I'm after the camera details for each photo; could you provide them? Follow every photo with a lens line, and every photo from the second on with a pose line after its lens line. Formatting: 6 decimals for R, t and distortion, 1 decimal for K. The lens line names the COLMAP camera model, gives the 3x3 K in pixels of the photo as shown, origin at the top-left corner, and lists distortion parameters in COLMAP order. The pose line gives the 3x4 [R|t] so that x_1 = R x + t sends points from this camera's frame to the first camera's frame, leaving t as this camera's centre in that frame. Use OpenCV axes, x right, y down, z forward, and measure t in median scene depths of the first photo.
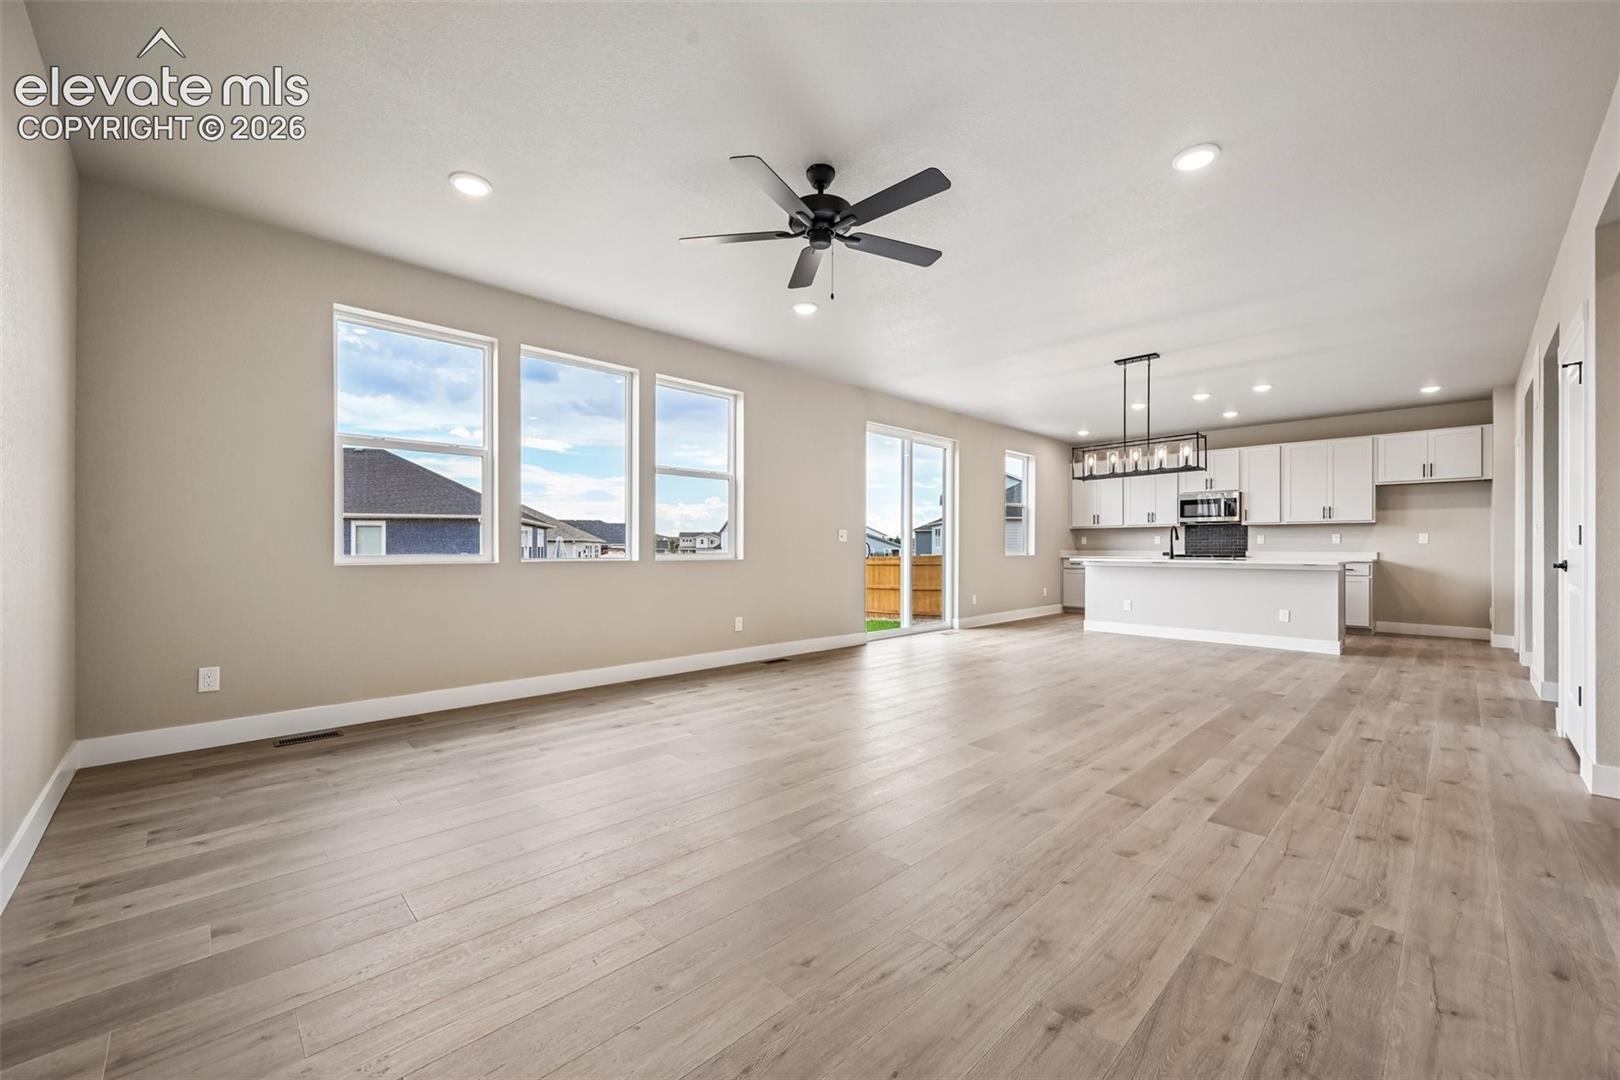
lens RADIAL K [[634.8, 0, 810.7], [0, 634.8, 546.4], [0, 0, 1]] dist [-0.003164, 0.000790]
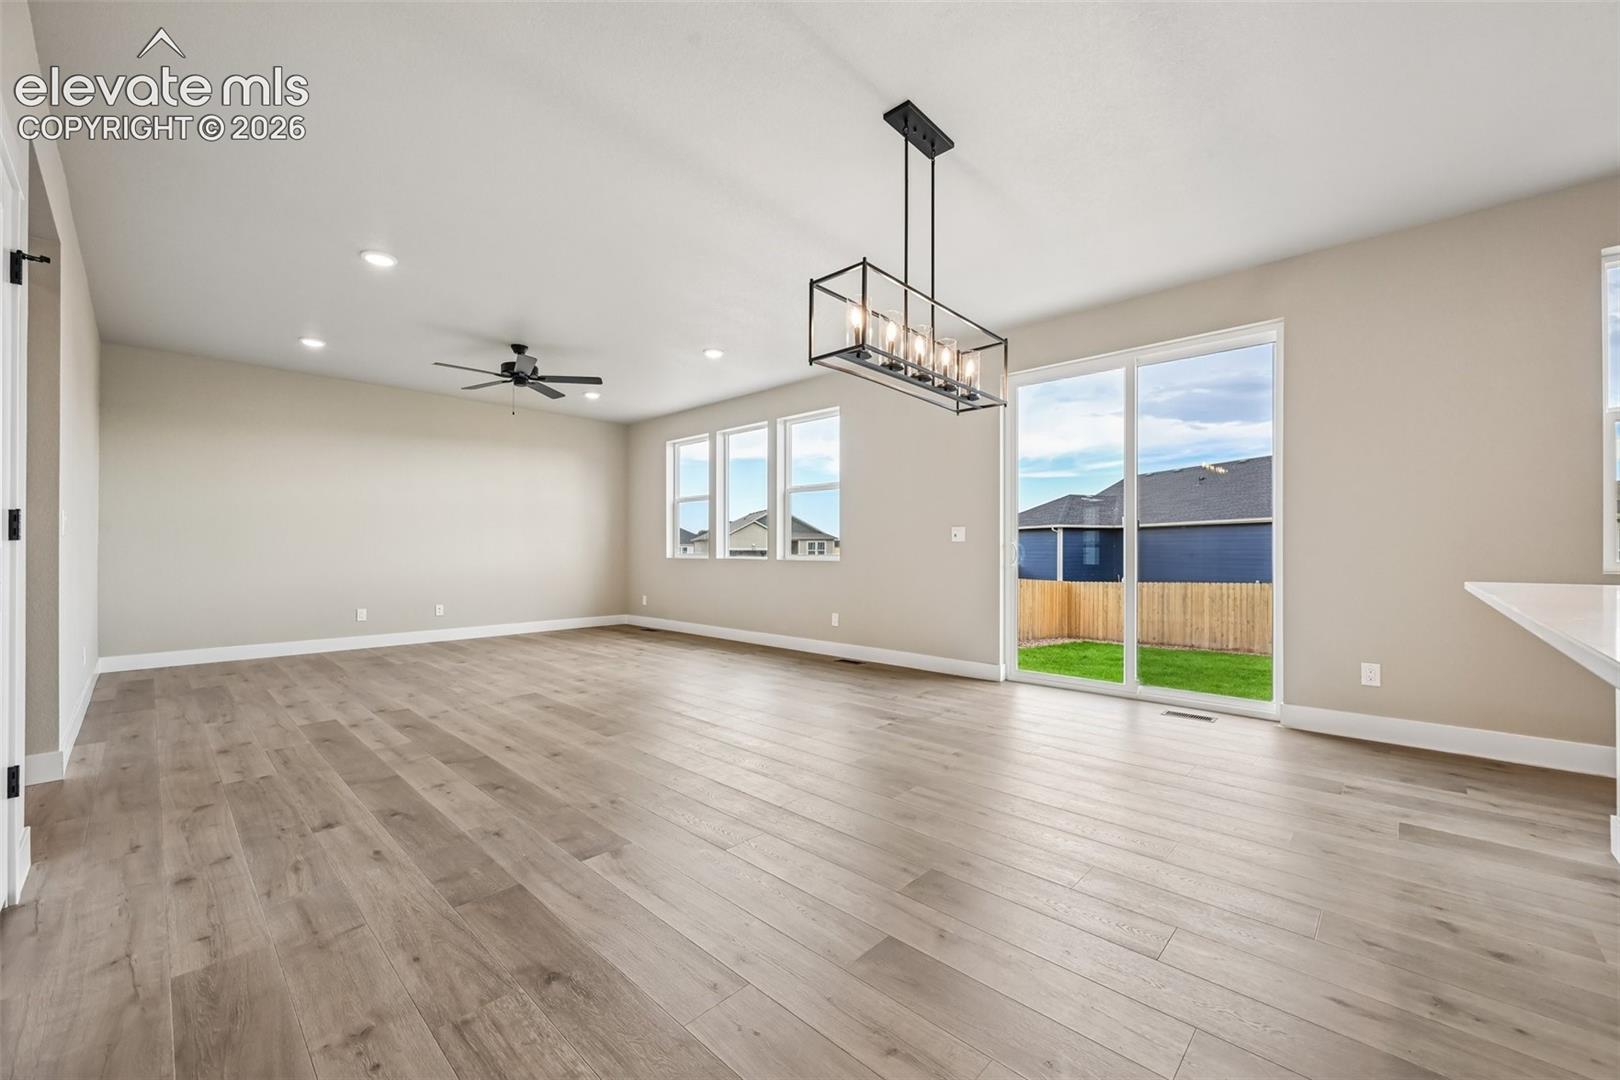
lens RADIAL K [[634.8, 0, 811.3], [0, 634.8, 550.5], [0, 0, 1]] dist [-0.003164, 0.000790]
pose [[0.036608, -0.001657, -0.999328, 0.761958], [0.000822, 0.999998, -0.001628, 0.003624], [0.999329, -0.000762, 0.036609, 0.718632]]
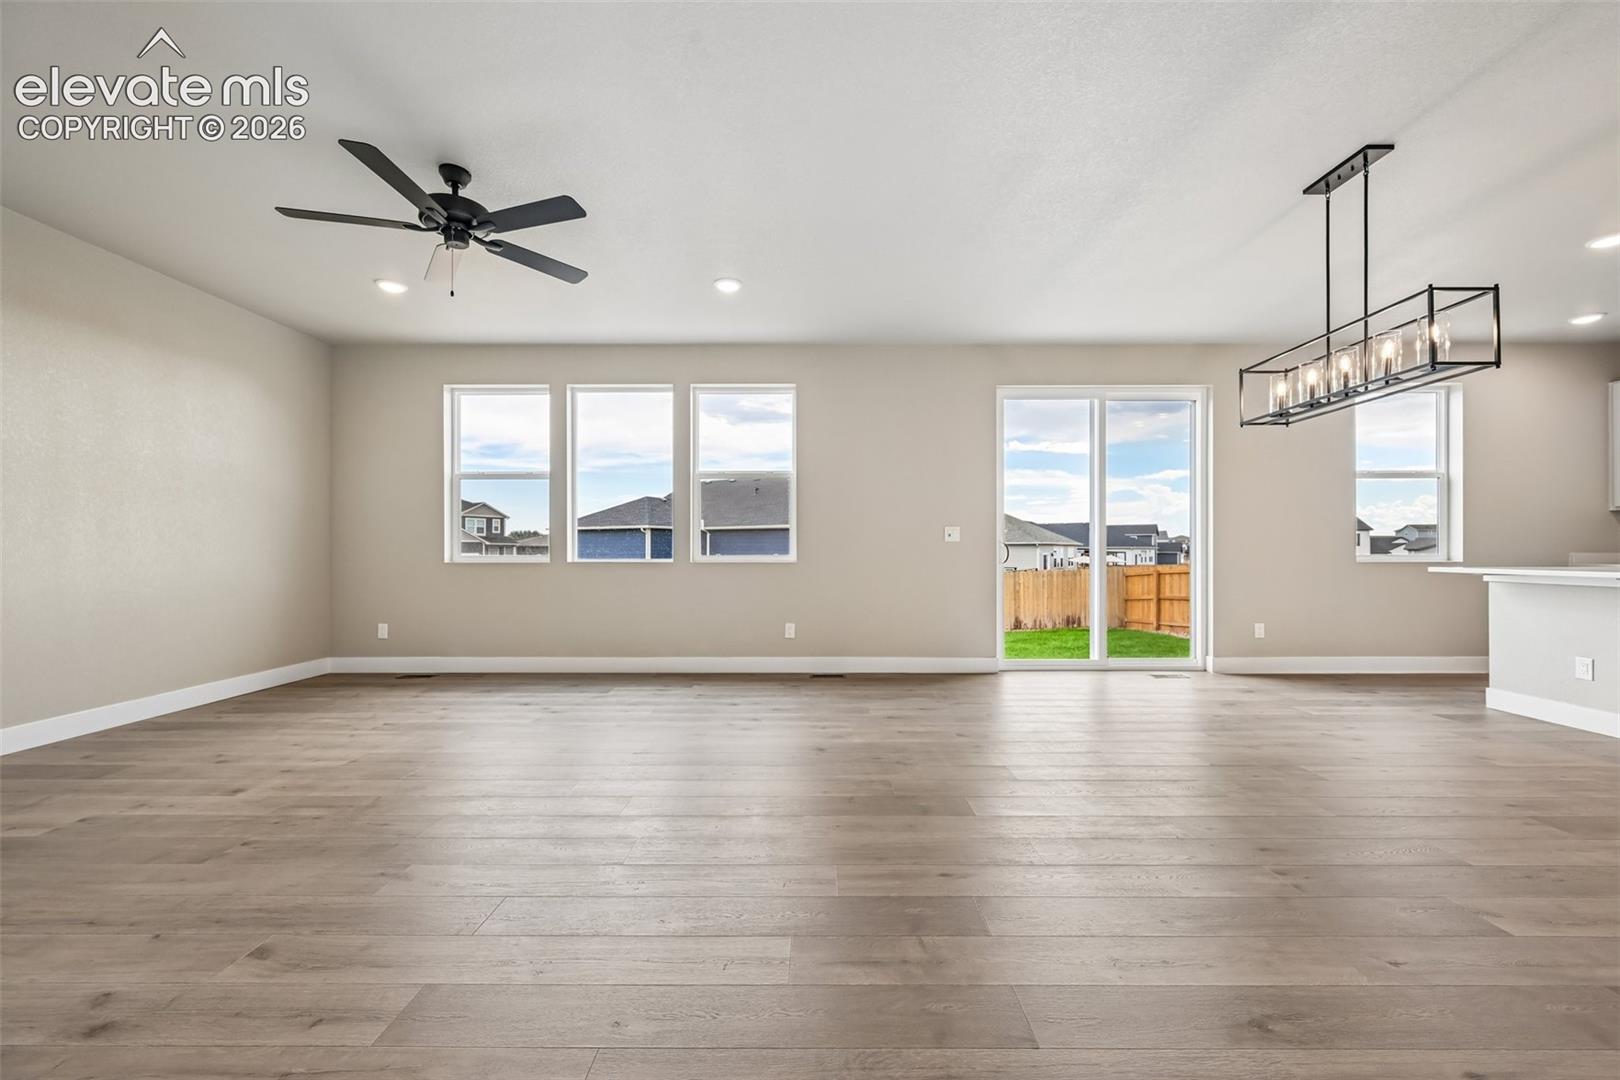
lens RADIAL K [[634.8, 0, 813.0], [0, 634.8, 549.3], [0, 0, 1]] dist [-0.003164, 0.000790]
pose [[0.712318, -0.004291, -0.701844, 0.446556], [0.003550, 0.999991, -0.002511, 0.003402], [0.701848, -0.000703, 0.712326, 0.276679]]
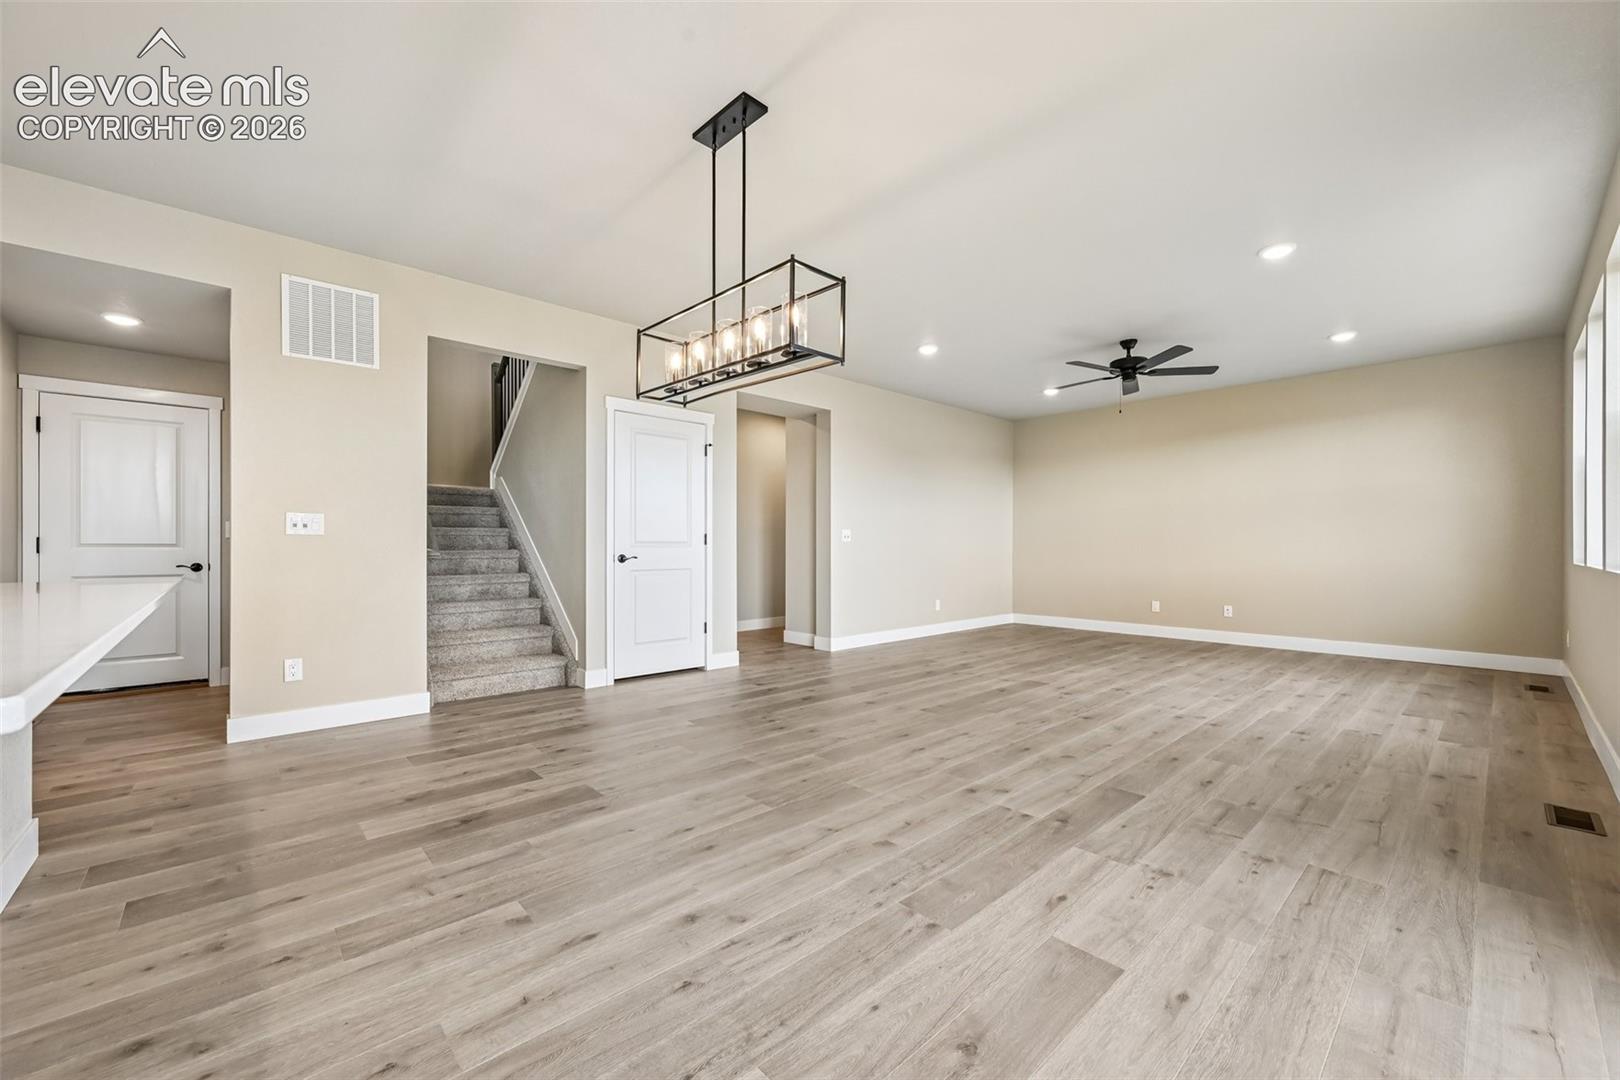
lens RADIAL K [[634.8, 0, 811.7], [0, 634.8, 550.4], [0, 0, 1]] dist [-0.003164, 0.000790]
pose [[-0.999545, -0.005188, 0.029722, 0.349584], [-0.005021, 0.999971, 0.005671, 0.001360], [-0.029751, 0.005519, -0.999542, 1.144478]]
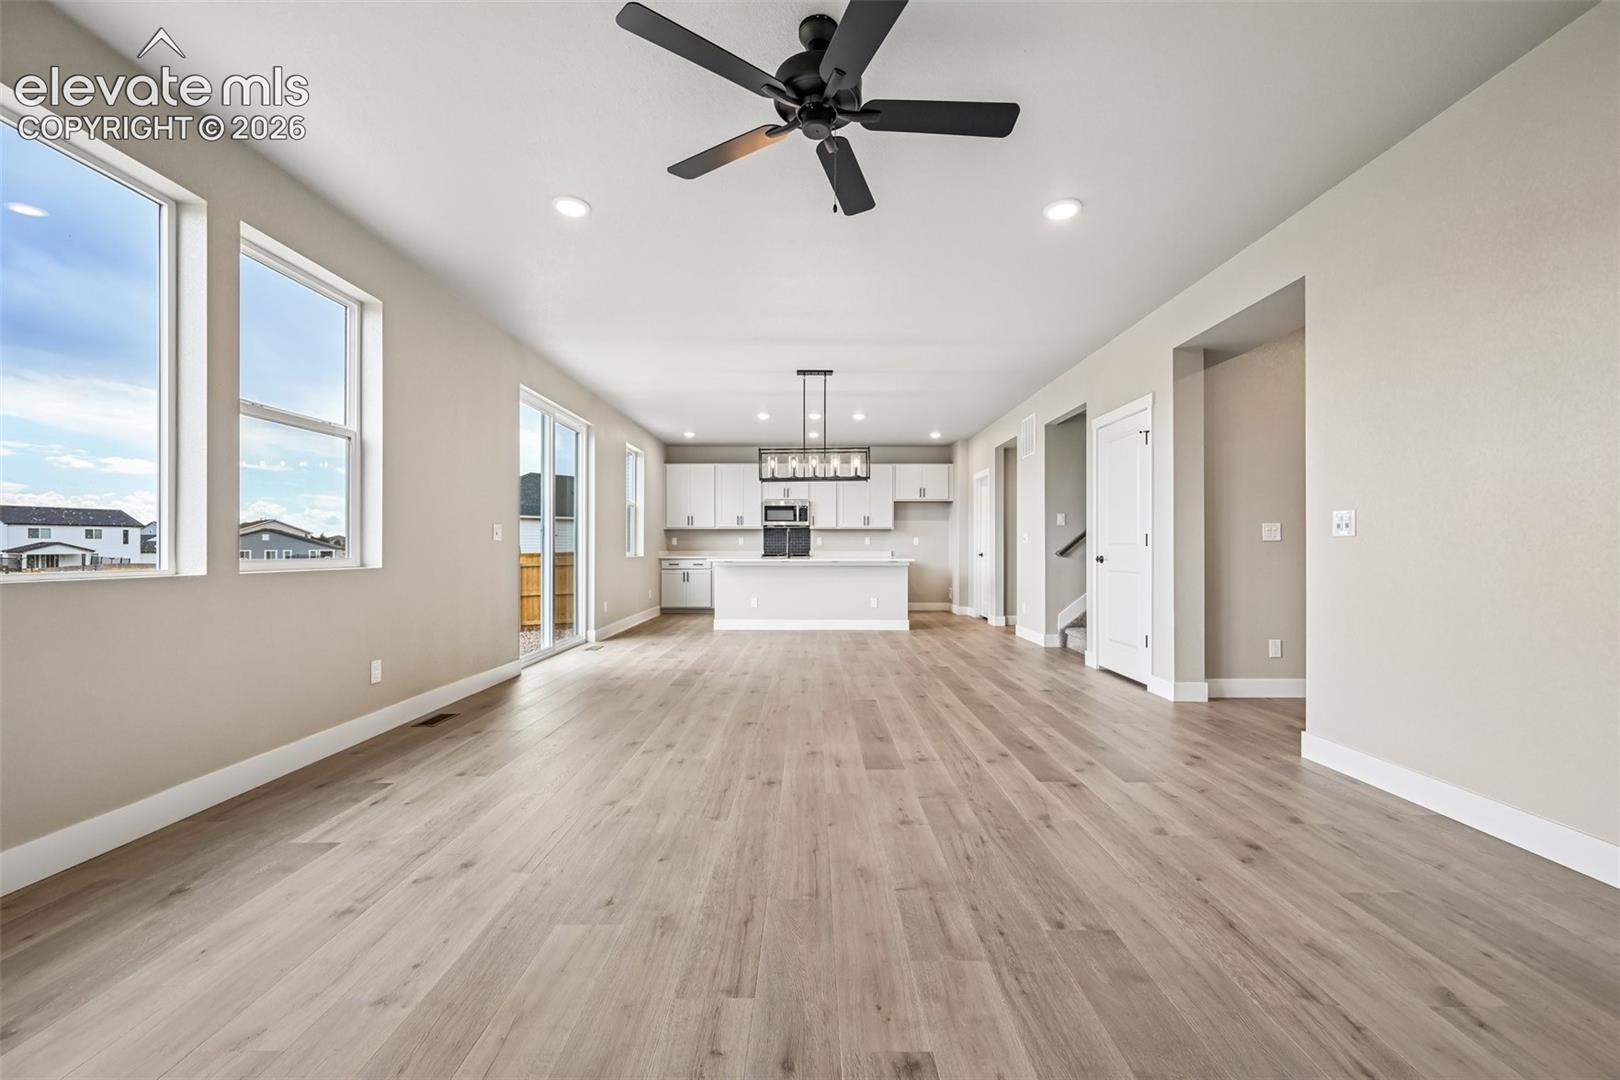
lens RADIAL K [[634.8, 0, 815.0], [0, 634.8, 544.4], [0, 0, 1]] dist [-0.003164, 0.000790]
pose [[0.694898, 0.002547, 0.719104, -0.204703], [0.000686, 0.999991, -0.004205, 0.000262], [-0.719108, 0.003415, 0.694890, 0.200900]]
